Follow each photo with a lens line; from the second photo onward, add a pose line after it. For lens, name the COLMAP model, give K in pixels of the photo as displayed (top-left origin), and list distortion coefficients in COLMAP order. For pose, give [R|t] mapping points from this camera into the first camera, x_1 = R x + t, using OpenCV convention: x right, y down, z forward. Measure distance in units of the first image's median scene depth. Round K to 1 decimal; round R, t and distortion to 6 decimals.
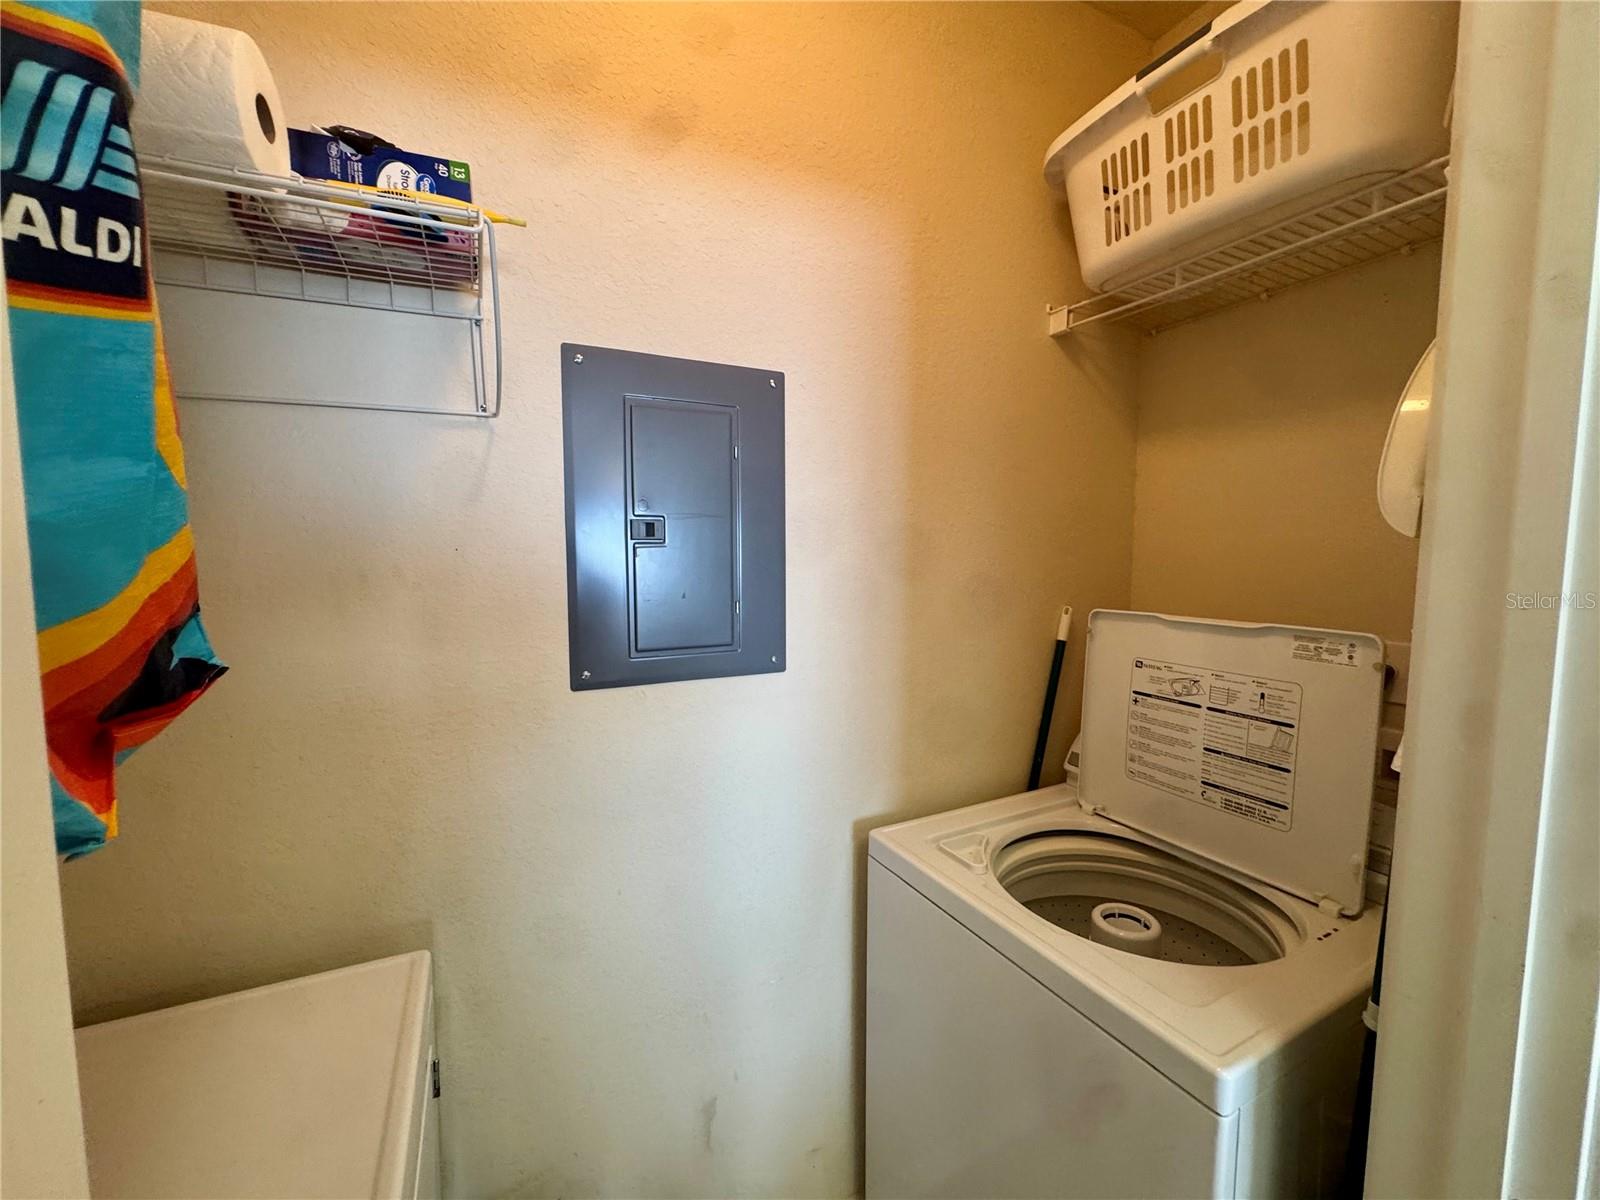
lens RADIAL K [[640.4, 0, 797.9], [0, 640.4, 597.7], [0, 0, 1]] dist [-0.004856, 0.000391]
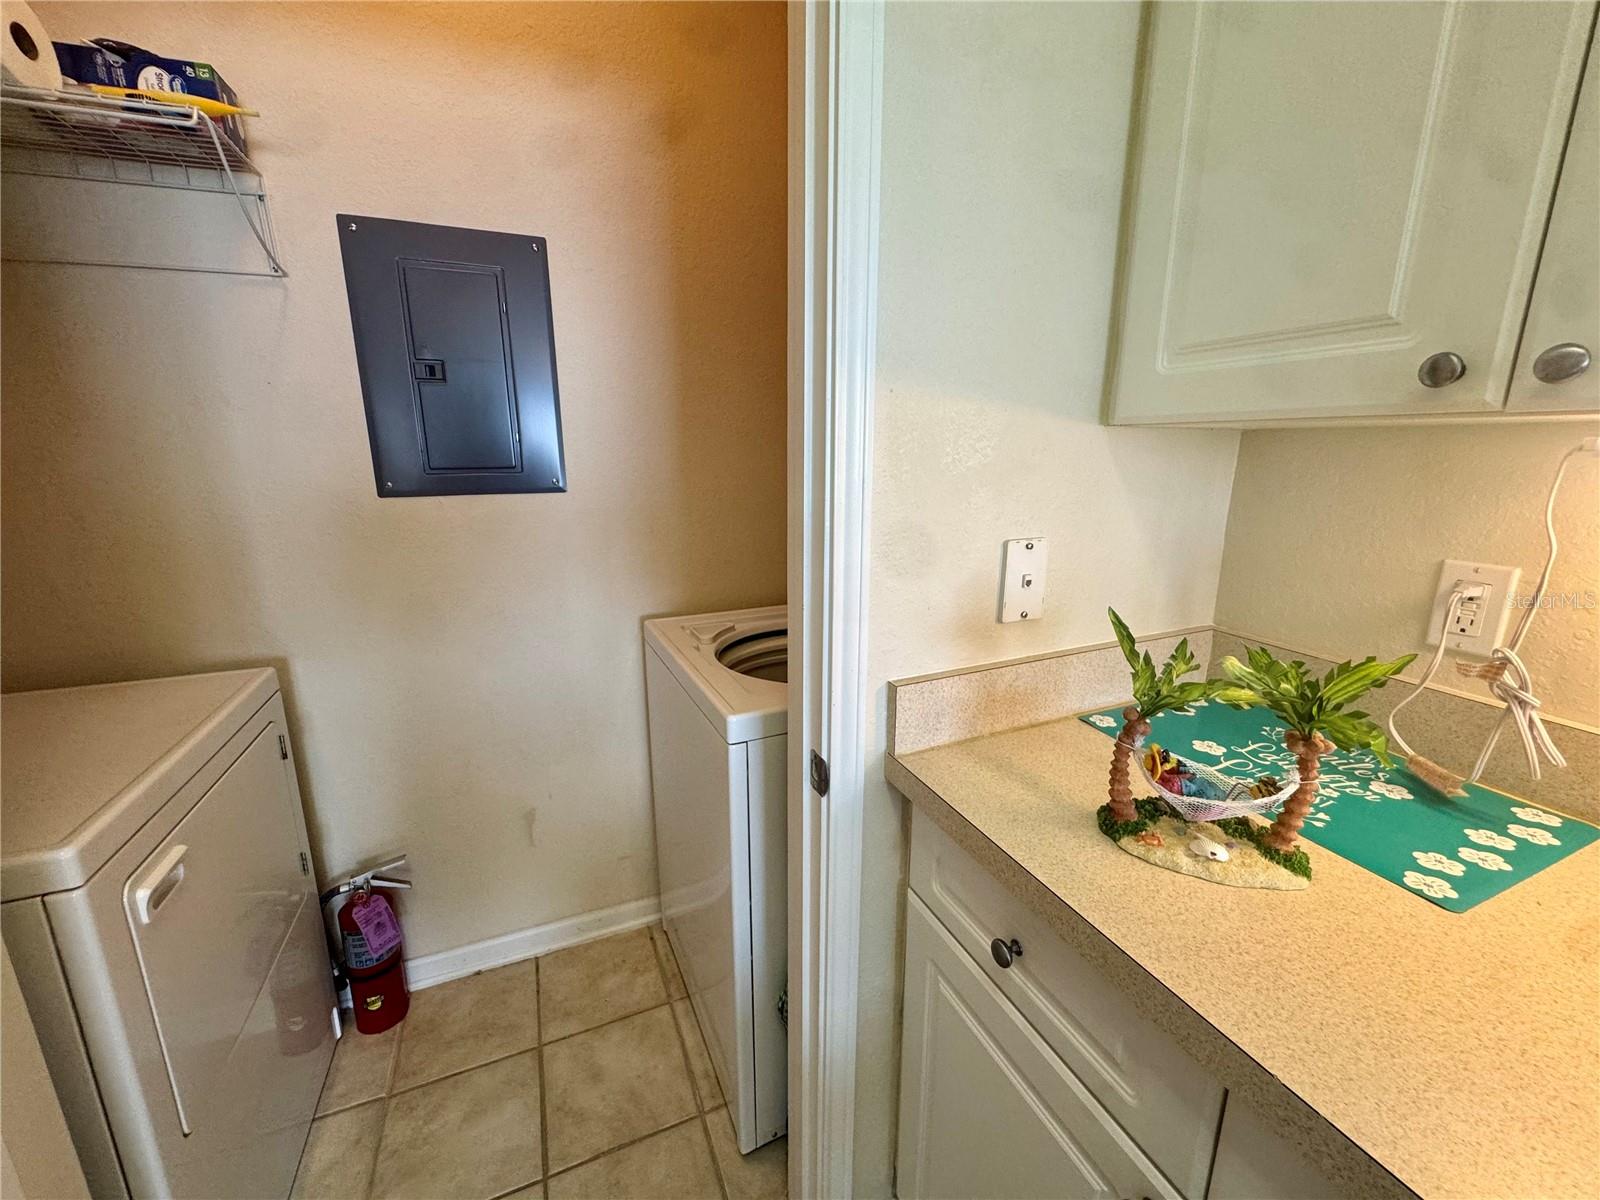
lens RADIAL K [[640.4, 0, 796.8], [0, 640.4, 599.5], [0, 0, 1]] dist [-0.004856, 0.000391]
pose [[0.998727, 0.007934, -0.049810, 0.754010], [-0.000181, 0.988109, 0.153758, 0.197161], [0.050438, -0.153553, 0.986852, -0.386775]]
